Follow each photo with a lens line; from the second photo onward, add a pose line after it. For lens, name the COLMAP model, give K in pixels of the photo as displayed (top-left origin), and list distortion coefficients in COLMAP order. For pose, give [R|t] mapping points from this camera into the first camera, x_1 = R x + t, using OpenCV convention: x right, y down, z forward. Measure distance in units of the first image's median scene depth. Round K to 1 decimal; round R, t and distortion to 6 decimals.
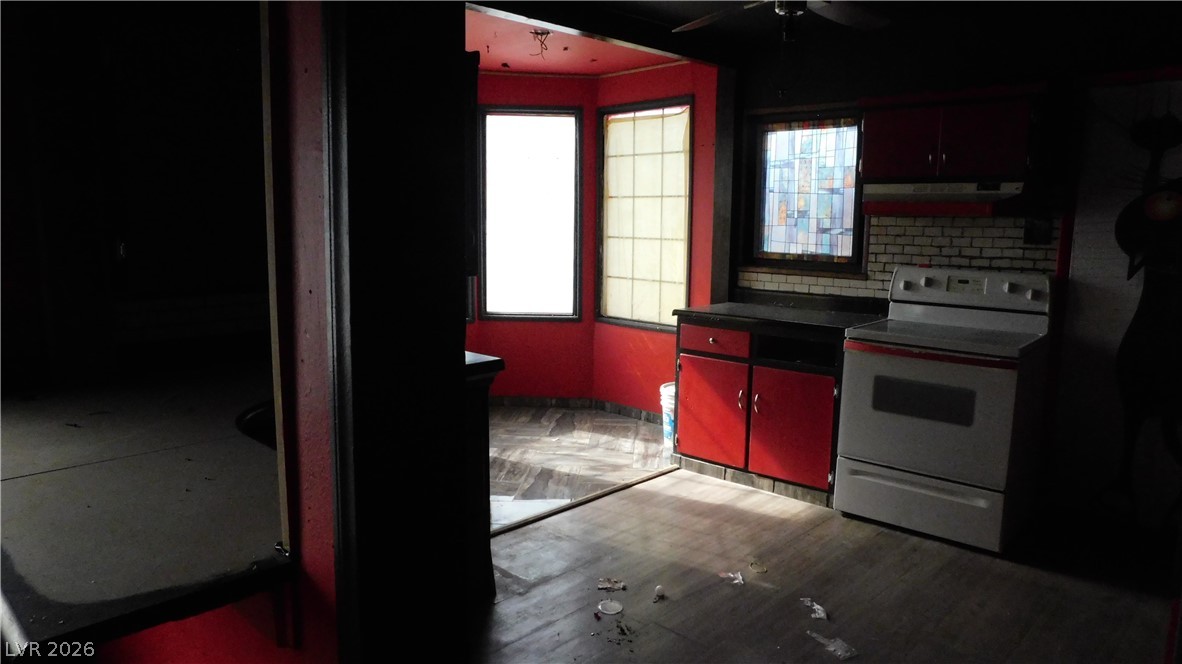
lens RADIAL K [[828.1, 0, 591.0], [0, 828.1, 332.0], [0, 0, 1]] dist [-0.005261, 0.006233]
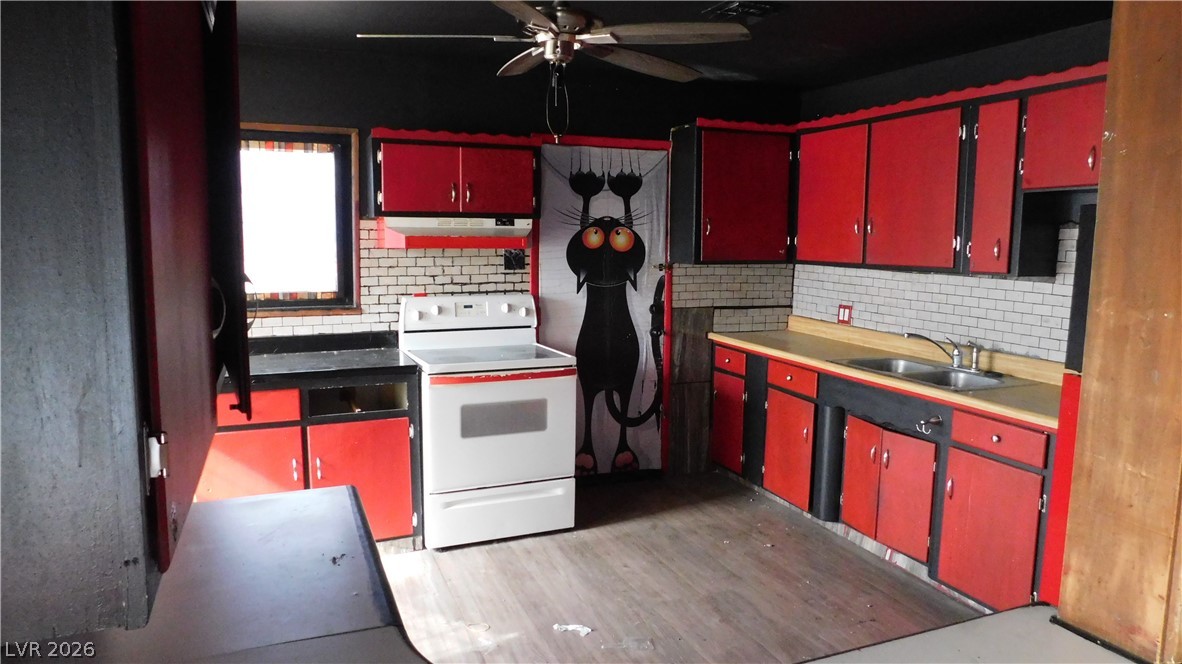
lens RADIAL K [[828.1, 0, 591.0], [0, 828.1, 332.0], [0, 0, 1]] dist [-0.005261, 0.006233]
pose [[0.389319, -0.123261, 0.912818, -0.510751], [0.128824, 0.988552, 0.078543, -0.095475], [-0.912050, 0.087015, 0.400741, 0.423644]]
